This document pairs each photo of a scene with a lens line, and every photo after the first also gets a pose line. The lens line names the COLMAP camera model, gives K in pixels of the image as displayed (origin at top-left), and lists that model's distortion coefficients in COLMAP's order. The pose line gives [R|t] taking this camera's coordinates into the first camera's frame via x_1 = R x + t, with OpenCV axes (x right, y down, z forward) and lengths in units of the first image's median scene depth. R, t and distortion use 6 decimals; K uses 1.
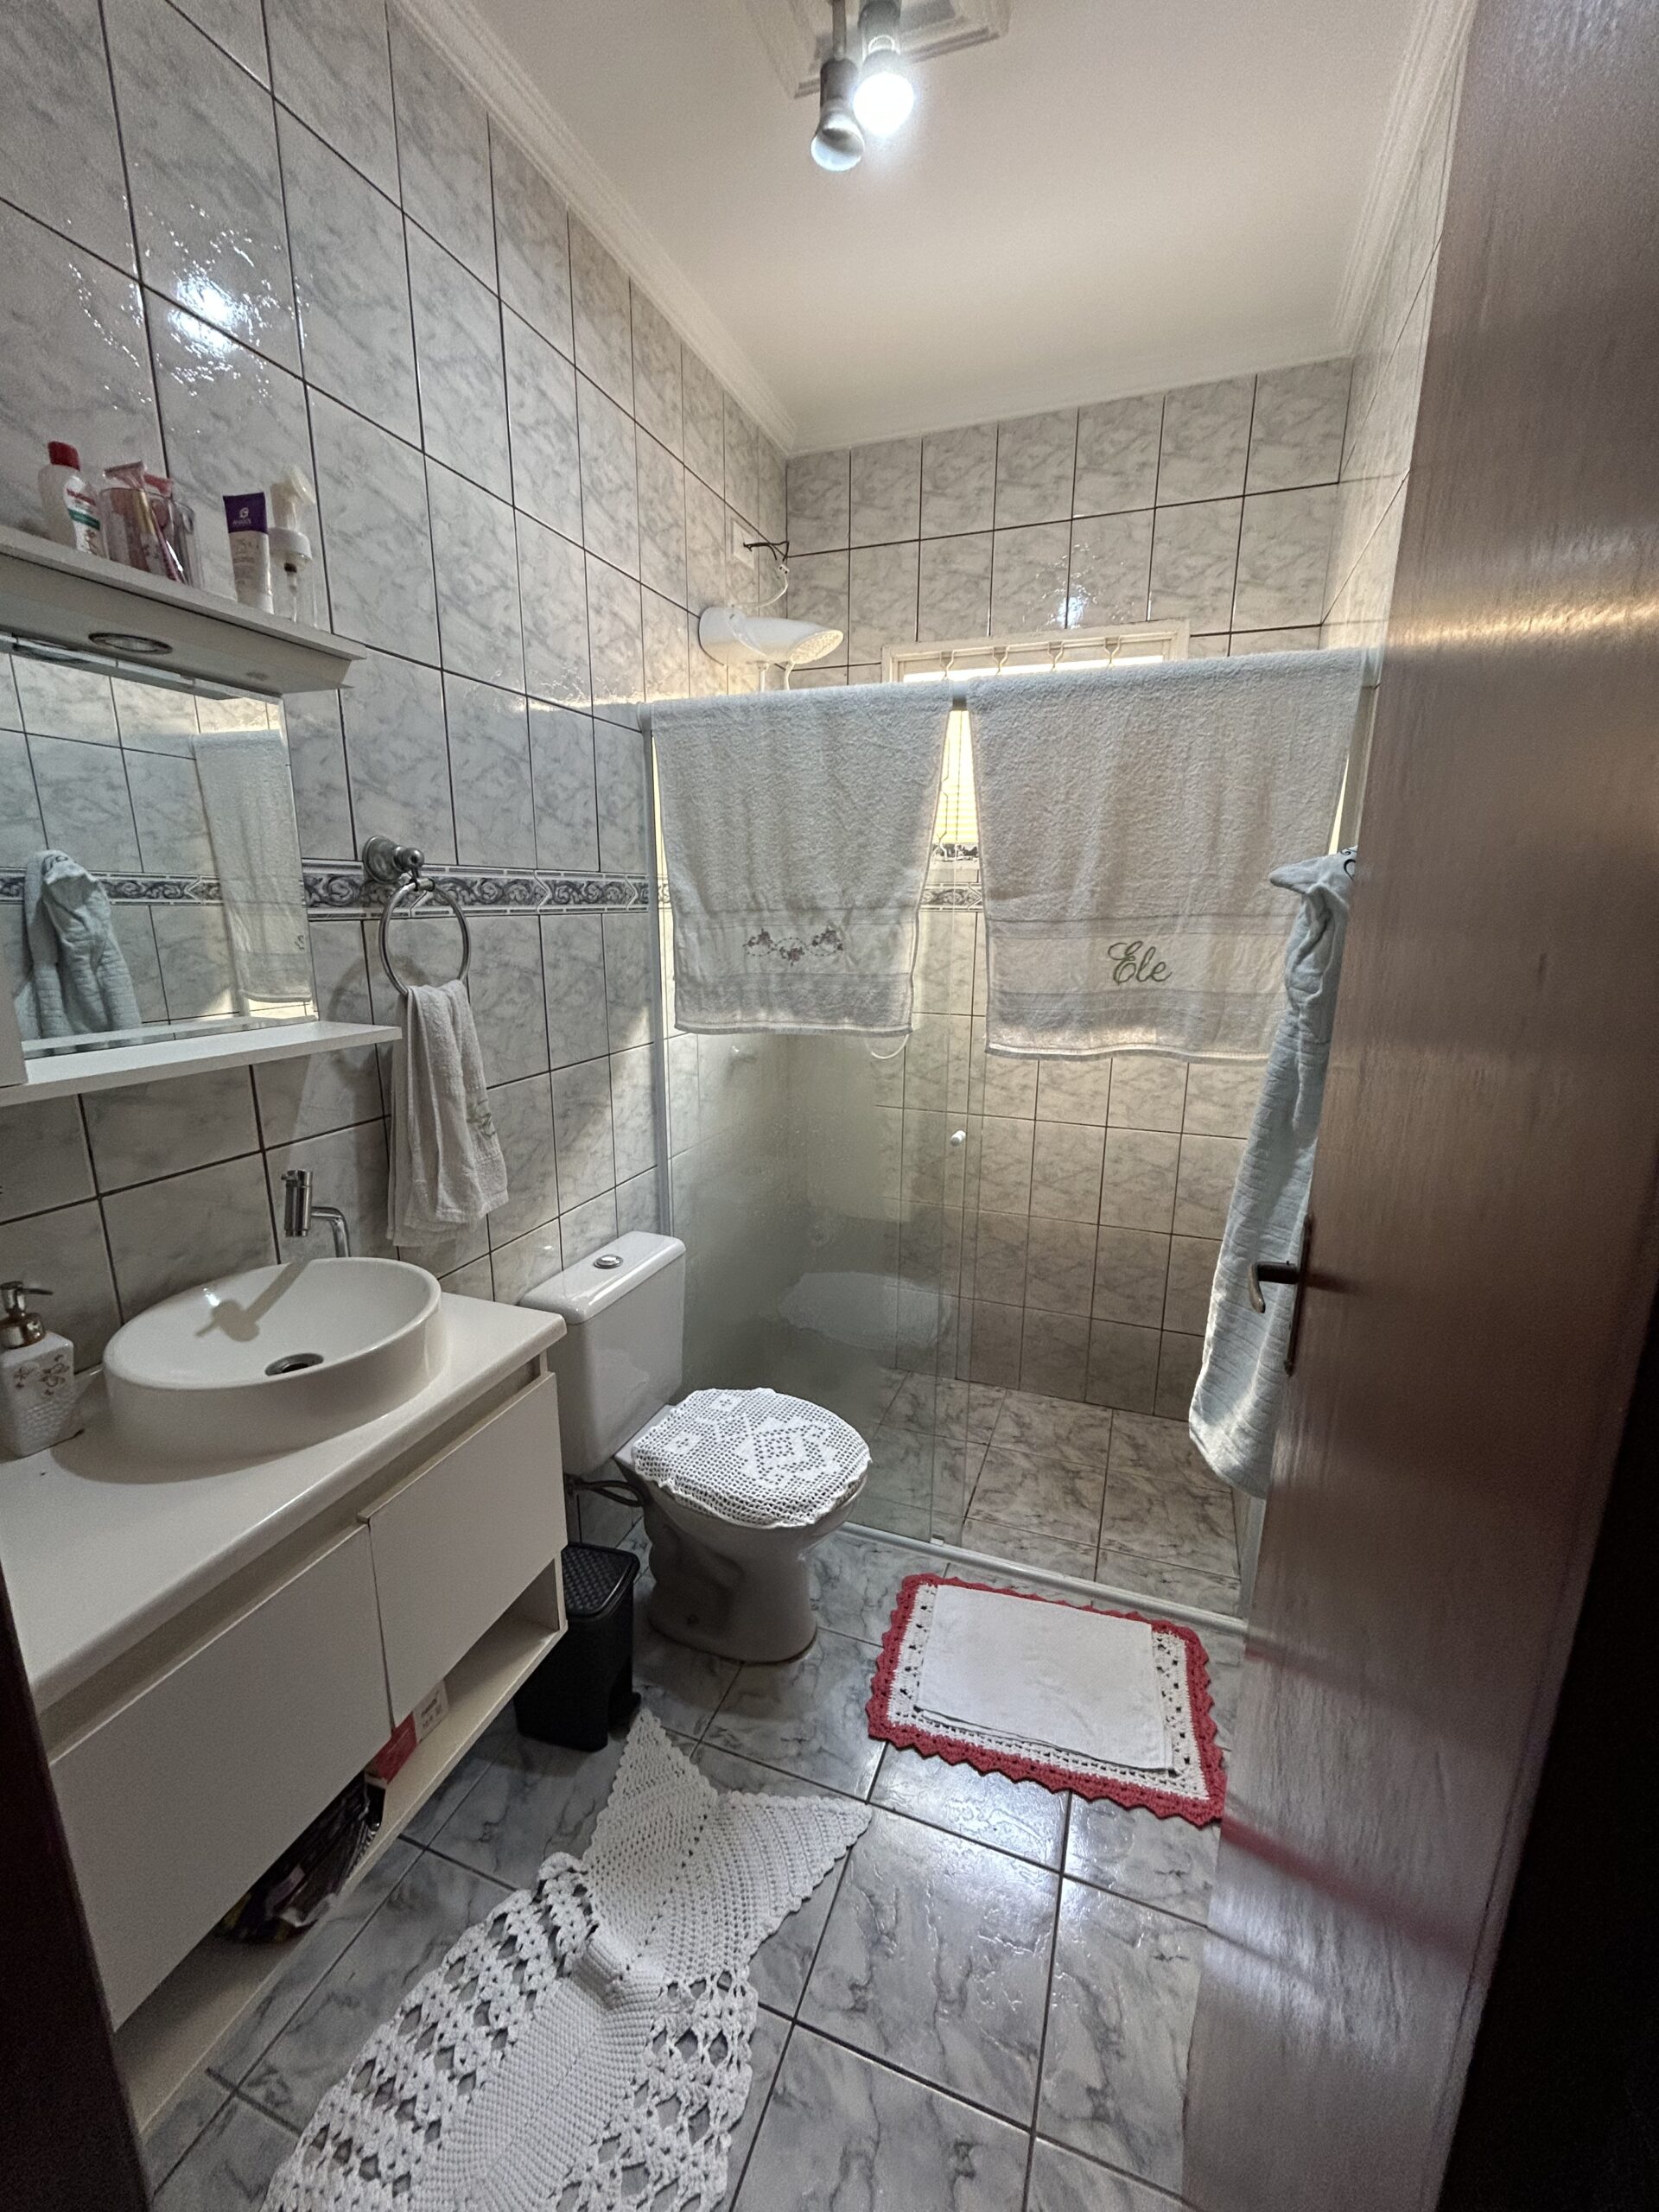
lens RADIAL K [[893.5, 0, 833.1], [0, 893.5, 1111.6], [0, 0, 1]] dist [0.002621, -0.002354]
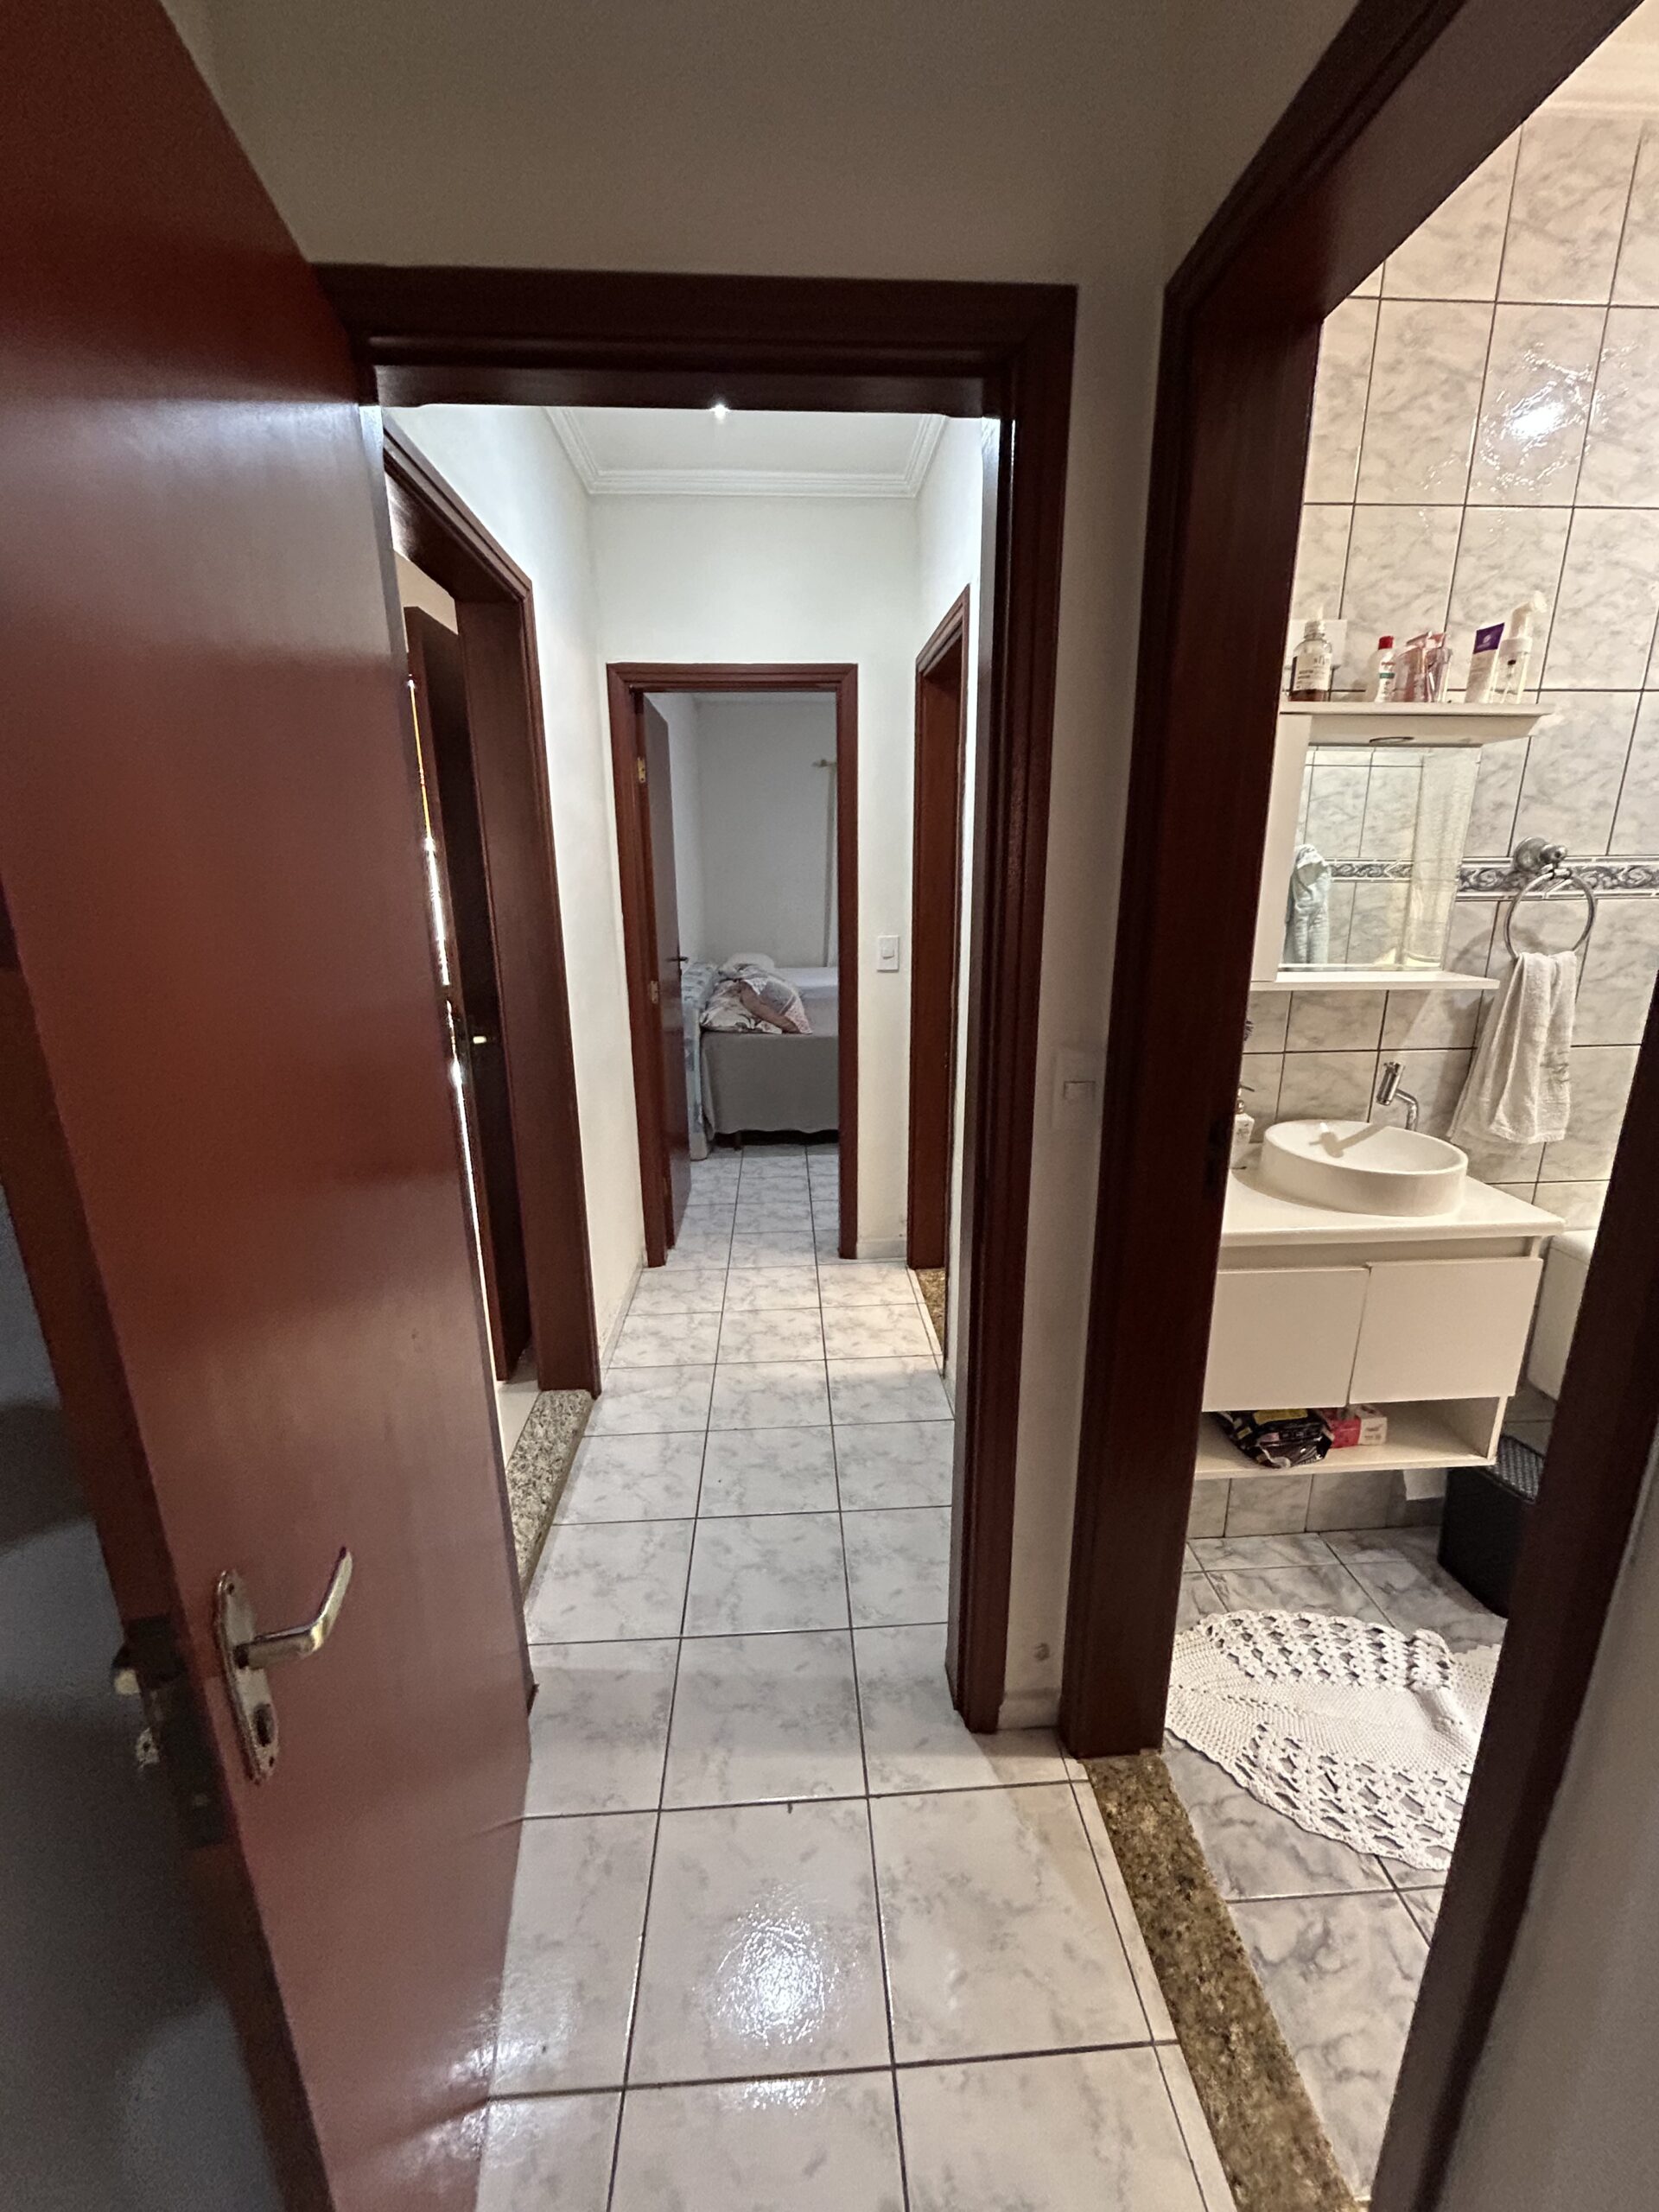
lens RADIAL K [[893.5, 0, 835.3], [0, 893.5, 1097.1], [0, 0, 1]] dist [0.002621, -0.002354]
pose [[0.405036, 0.222010, -0.886937, 0.329230], [-0.203611, 0.967613, 0.149222, 0.074669], [0.891341, 0.120150, 0.437121, -0.446745]]
